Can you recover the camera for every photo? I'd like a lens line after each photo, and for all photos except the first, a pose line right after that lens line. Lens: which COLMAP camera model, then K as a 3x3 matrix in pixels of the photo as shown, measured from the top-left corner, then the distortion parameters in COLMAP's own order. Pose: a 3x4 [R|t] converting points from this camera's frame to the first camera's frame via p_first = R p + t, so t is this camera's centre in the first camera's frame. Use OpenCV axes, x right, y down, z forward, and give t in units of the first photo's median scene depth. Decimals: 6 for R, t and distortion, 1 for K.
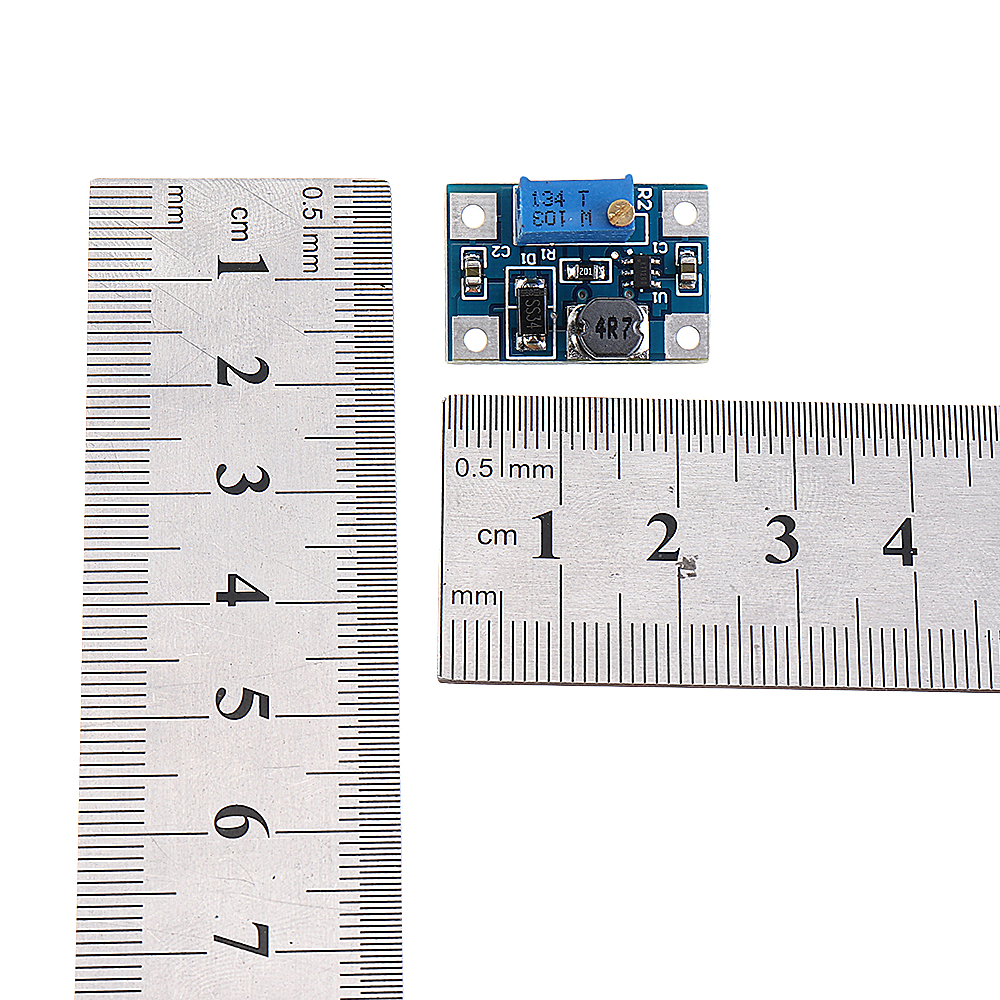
lens RADIAL K [[4830.0, 0, 500.0], [0, 4830.0, 500.0], [0, 0, 1]] dist [-0.001099, 0.961076]
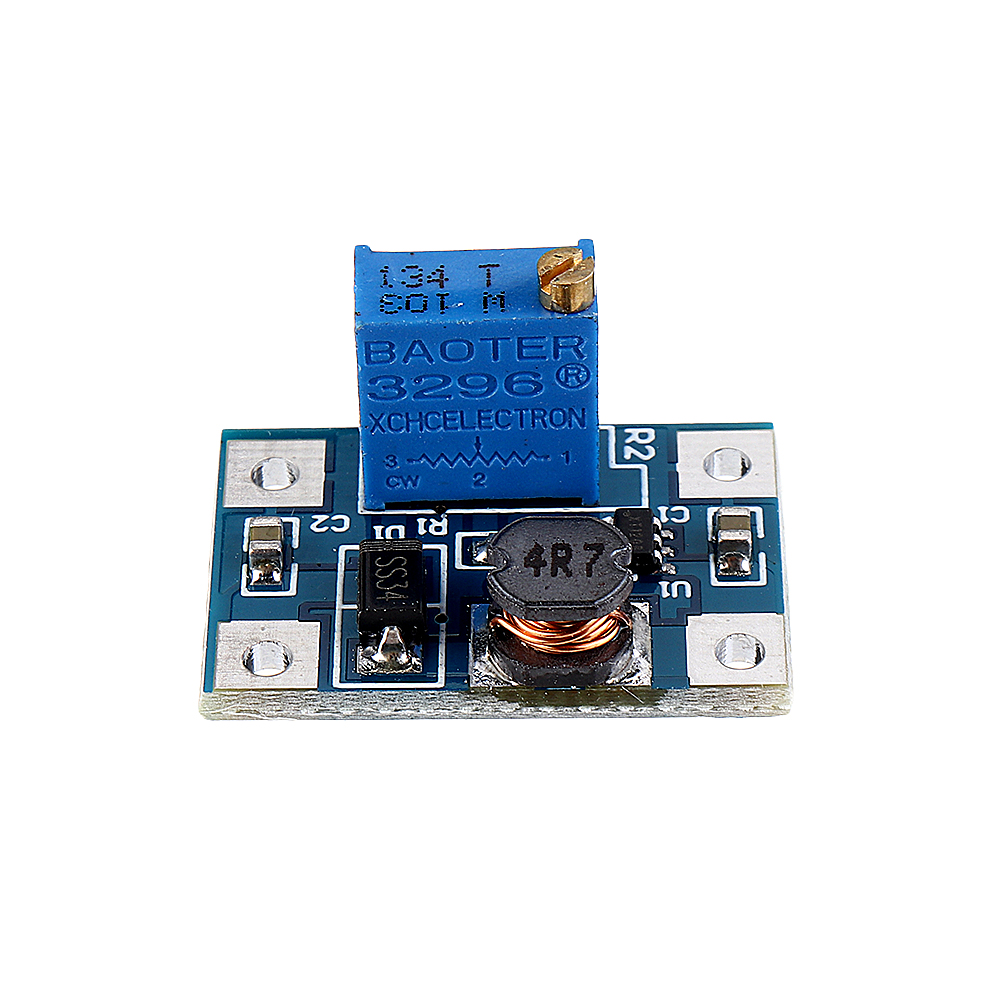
lens RADIAL K [[4830.0, 0, 500.0], [0, 4830.0, 500.0], [0, 0, 1]] dist [-0.001099, 0.961076]
pose [[0.997931, -0.039019, -0.051104, 0.040316], [-0.008082, 0.712384, -0.701744, 0.272886], [0.063788, 0.700705, 0.710594, 0.669060]]
